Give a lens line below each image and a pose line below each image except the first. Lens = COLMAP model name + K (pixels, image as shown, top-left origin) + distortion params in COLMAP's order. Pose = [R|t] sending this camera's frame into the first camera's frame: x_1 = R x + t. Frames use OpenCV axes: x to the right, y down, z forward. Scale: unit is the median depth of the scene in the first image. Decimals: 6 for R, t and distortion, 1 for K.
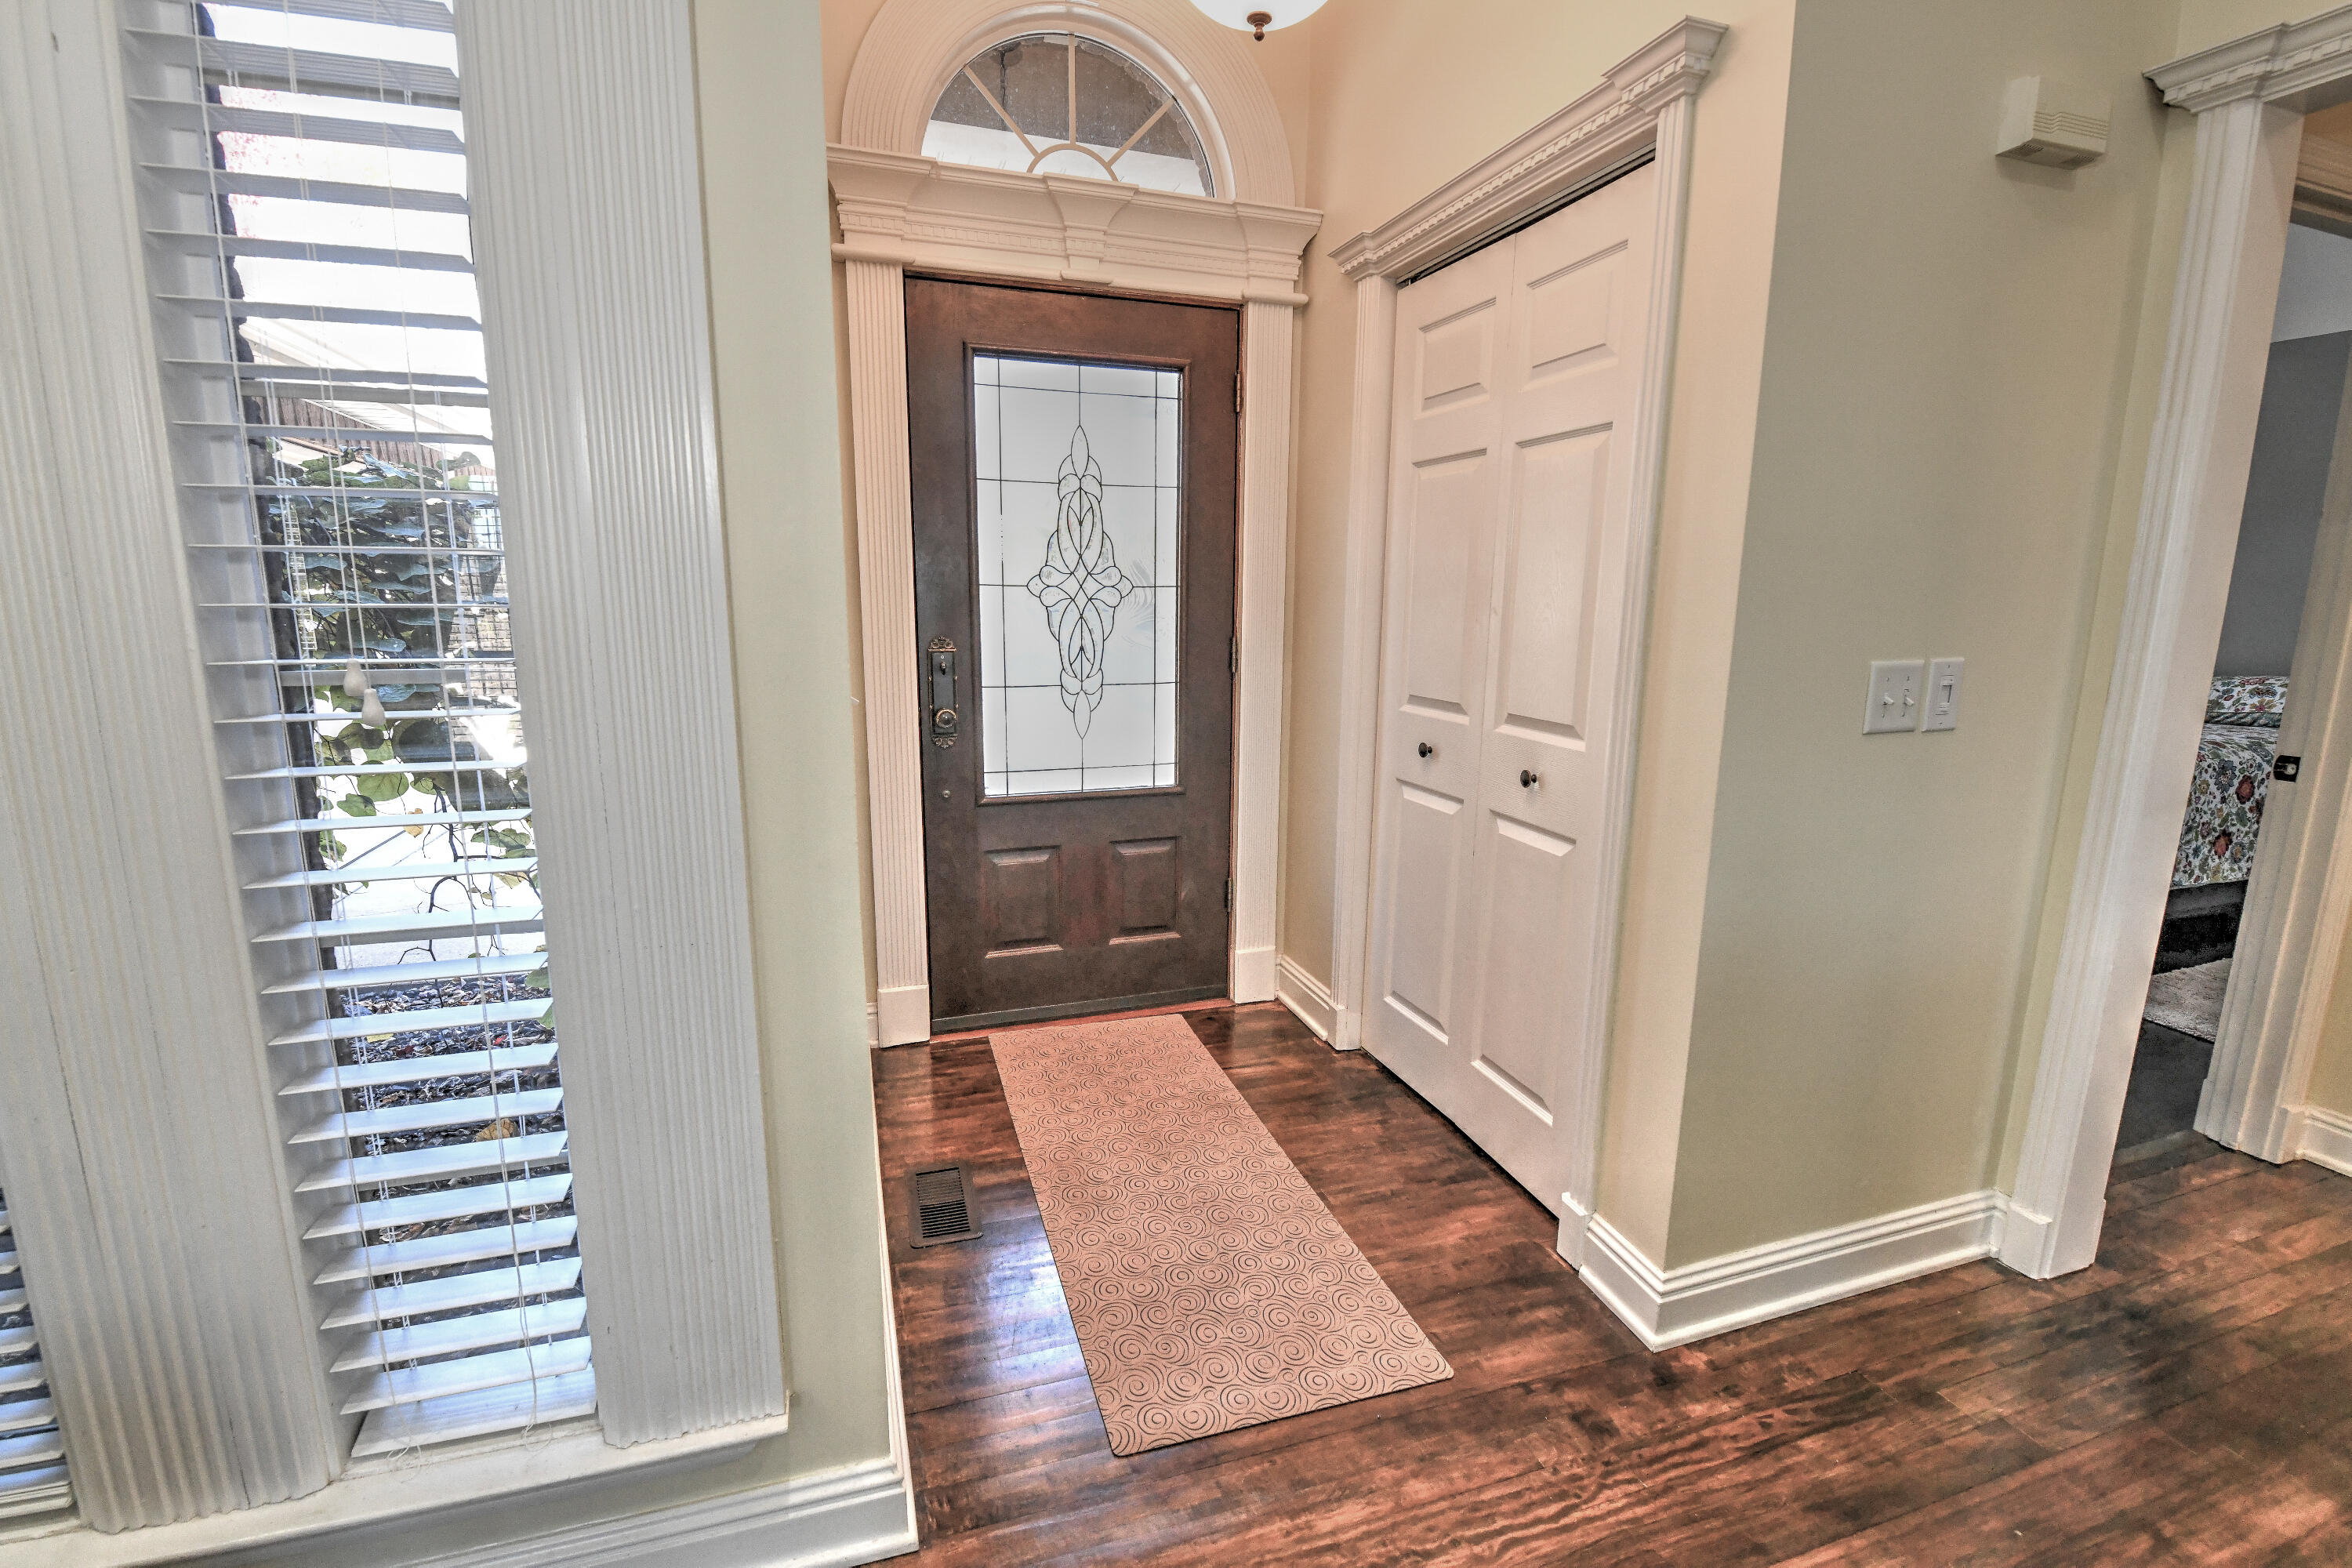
lens RADIAL K [[1035.0, 0, 1176.0], [0, 1035.0, 784.0], [0, 0, 1]] dist [-0.003436, -0.000463]
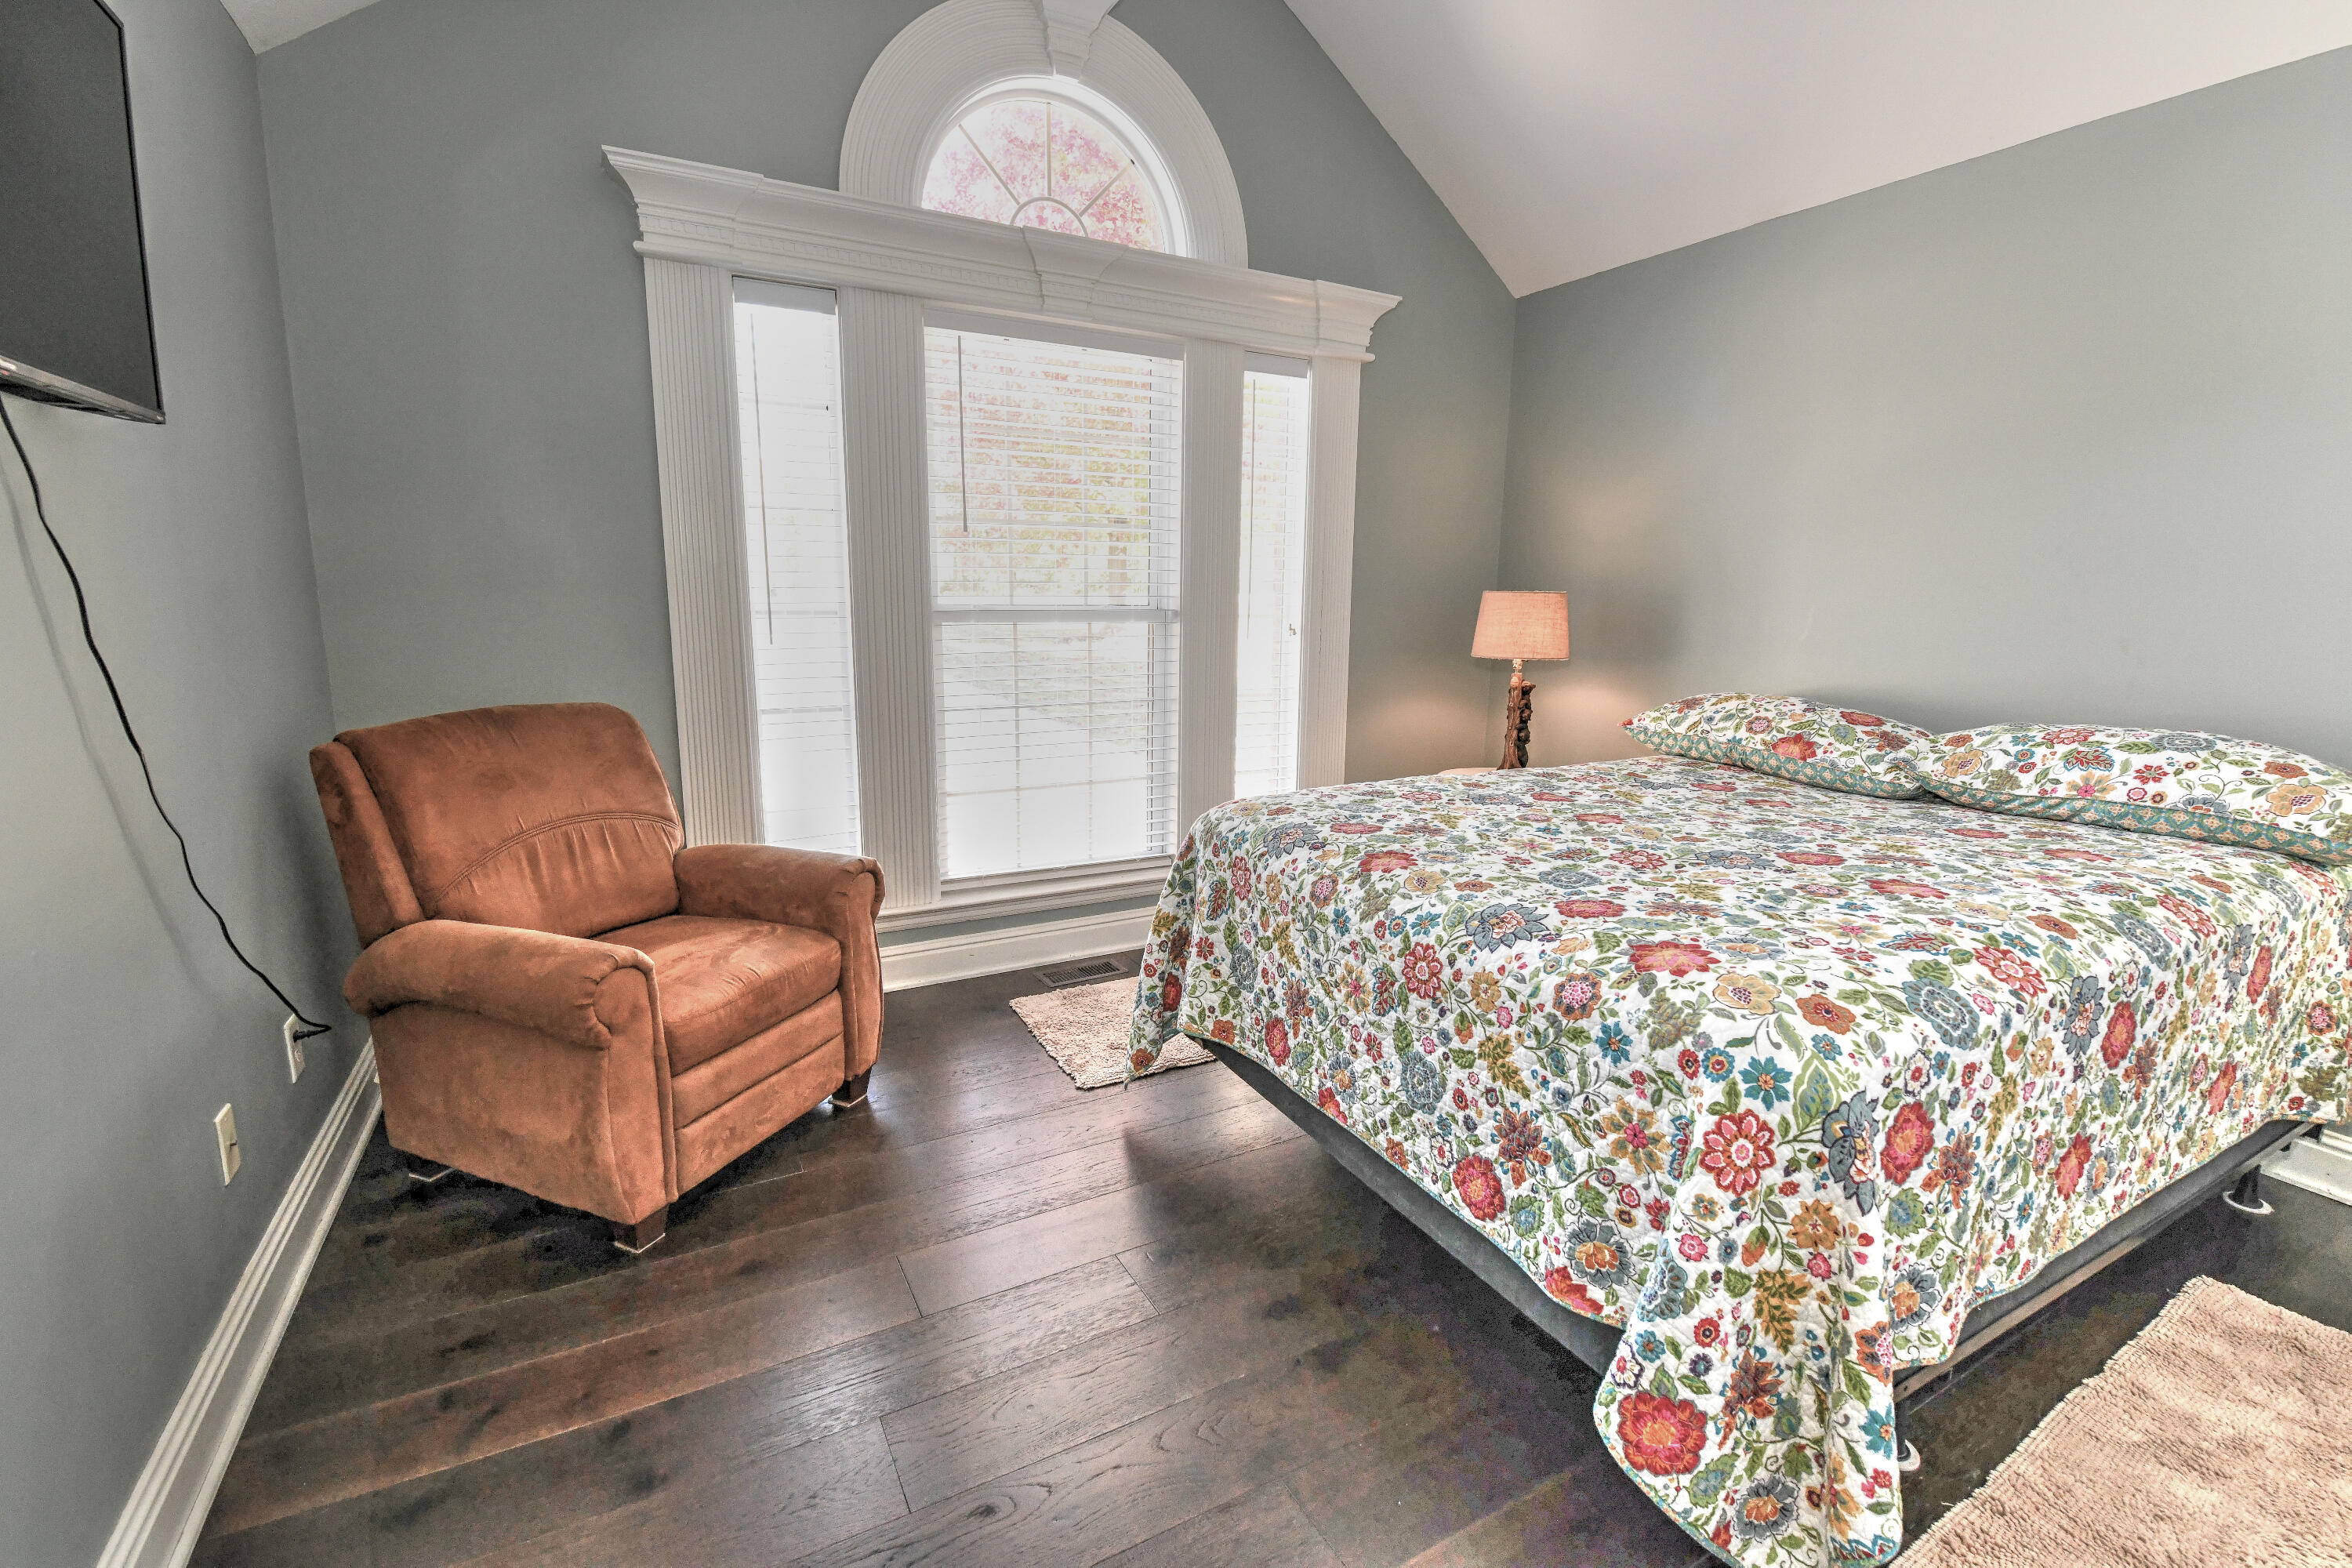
lens RADIAL K [[1035.0, 0, 1176.0], [0, 1035.0, 784.0], [0, 0, 1]] dist [-0.003436, -0.000463]
pose [[0.986590, -0.029397, 0.160546, 0.520327], [0.029556, 0.999562, 0.001400, -0.091855], [-0.160517, 0.003363, 0.987027, 0.564099]]
